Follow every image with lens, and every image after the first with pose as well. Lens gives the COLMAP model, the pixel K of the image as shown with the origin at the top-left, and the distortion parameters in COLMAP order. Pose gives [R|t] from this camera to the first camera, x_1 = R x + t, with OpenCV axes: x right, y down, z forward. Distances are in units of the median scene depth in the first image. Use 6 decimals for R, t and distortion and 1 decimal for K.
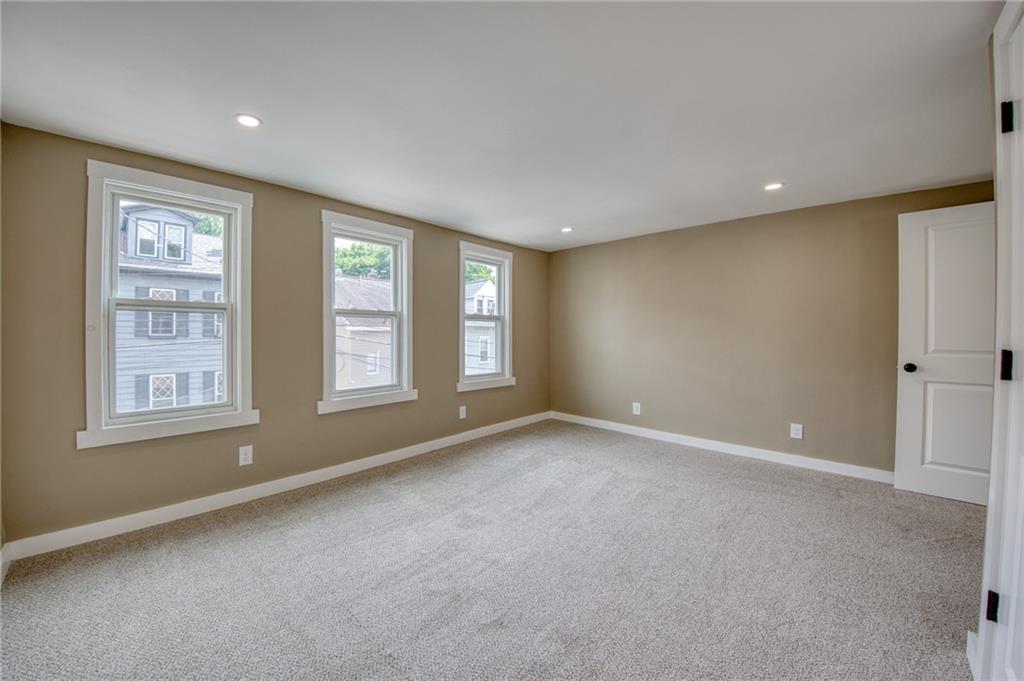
lens RADIAL K [[358.4, 0, 524.0], [0, 358.4, 338.6], [0, 0, 1]] dist [-0.038948, -0.000013]
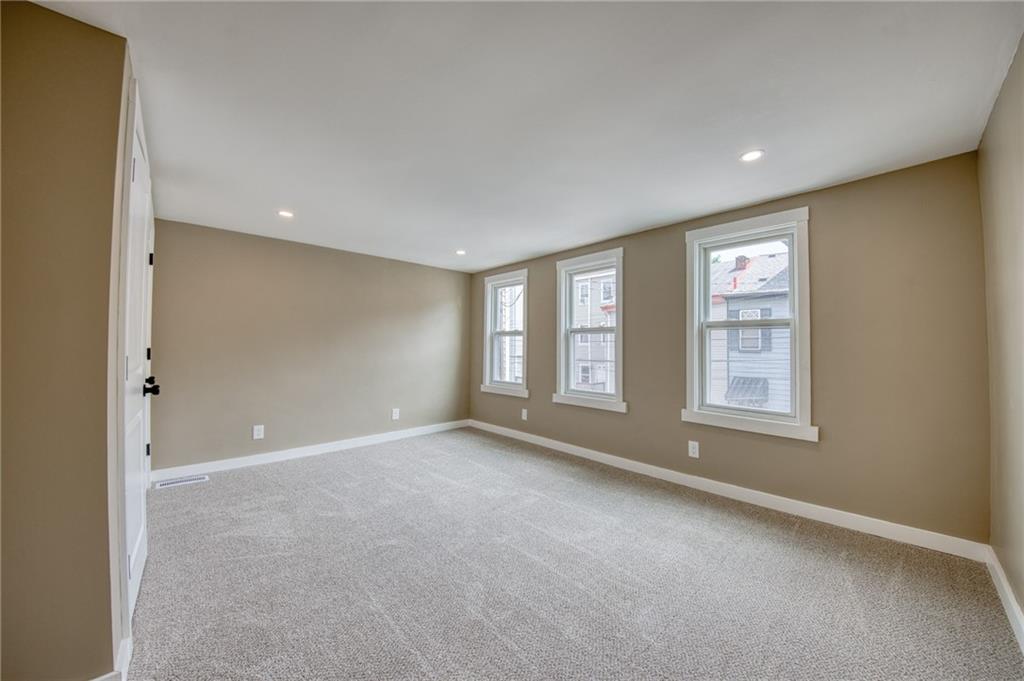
lens RADIAL K [[358.4, 0, 524.0], [0, 358.4, 338.6], [0, 0, 1]] dist [-0.038948, -0.000013]
pose [[-0.079906, -0.019246, -0.996617, 0.546996], [-0.021009, 0.999624, -0.017620, -0.011263], [0.996581, 0.019530, -0.080281, 0.598404]]
